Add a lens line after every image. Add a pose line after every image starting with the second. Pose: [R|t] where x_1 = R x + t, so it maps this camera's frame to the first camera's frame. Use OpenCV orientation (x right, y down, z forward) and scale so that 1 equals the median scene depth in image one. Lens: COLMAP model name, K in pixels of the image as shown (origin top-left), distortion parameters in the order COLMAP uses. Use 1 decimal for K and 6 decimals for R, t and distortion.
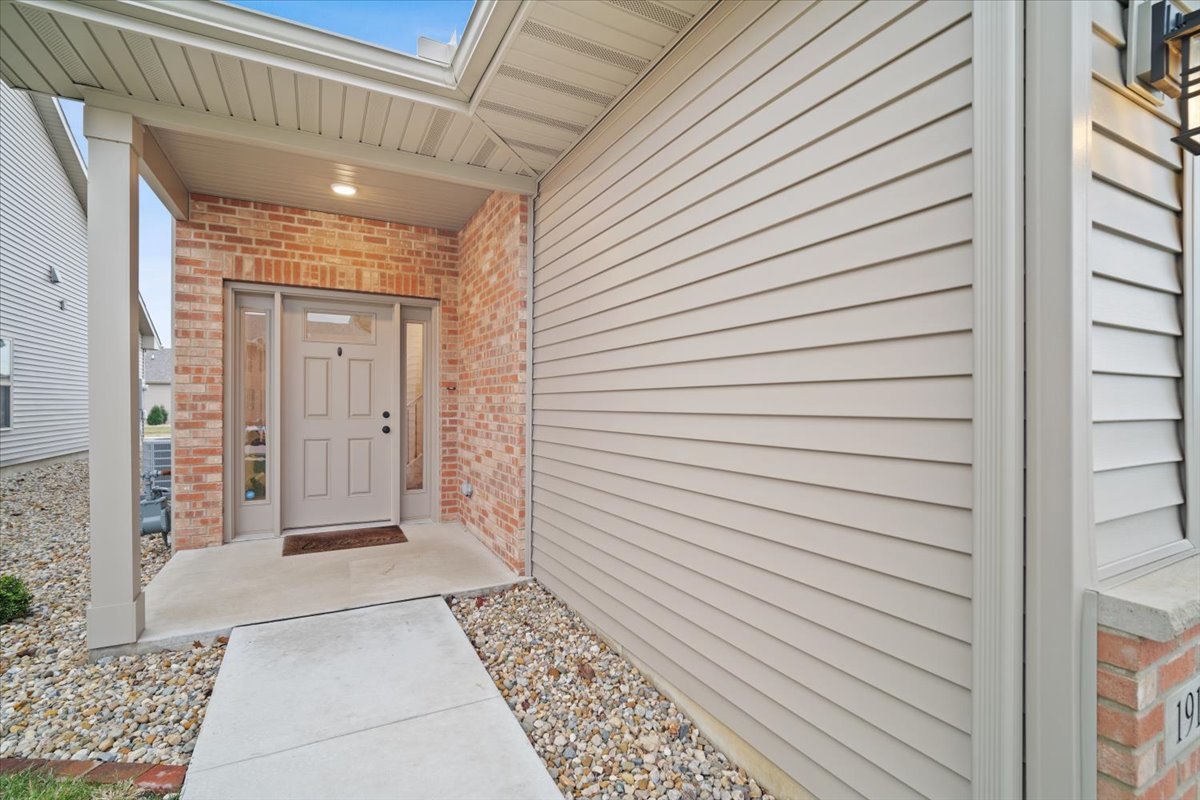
lens RADIAL K [[531.1, 0, 589.2], [0, 531.1, 404.8], [0, 0, 1]] dist [0.000018, 0.000598]
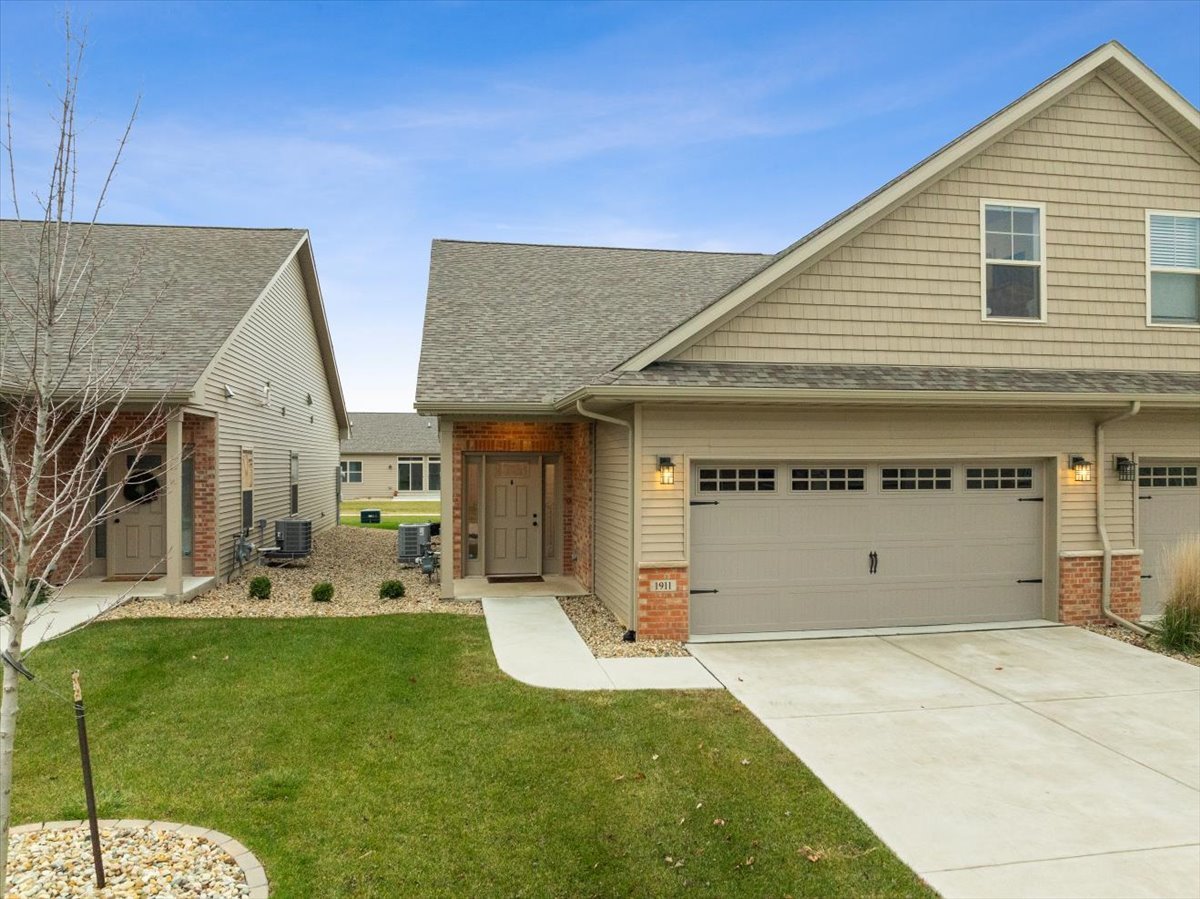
lens RADIAL K [[876.3, 0, 604.7], [0, 876.3, 452.9], [0, 0, 1]] dist [-0.009200, -0.000565]
pose [[0.955368, -0.004210, -0.295388, 0.800400], [0.000847, 0.999933, -0.011511, -0.175416], [0.295417, 0.010747, 0.955308, -1.962911]]
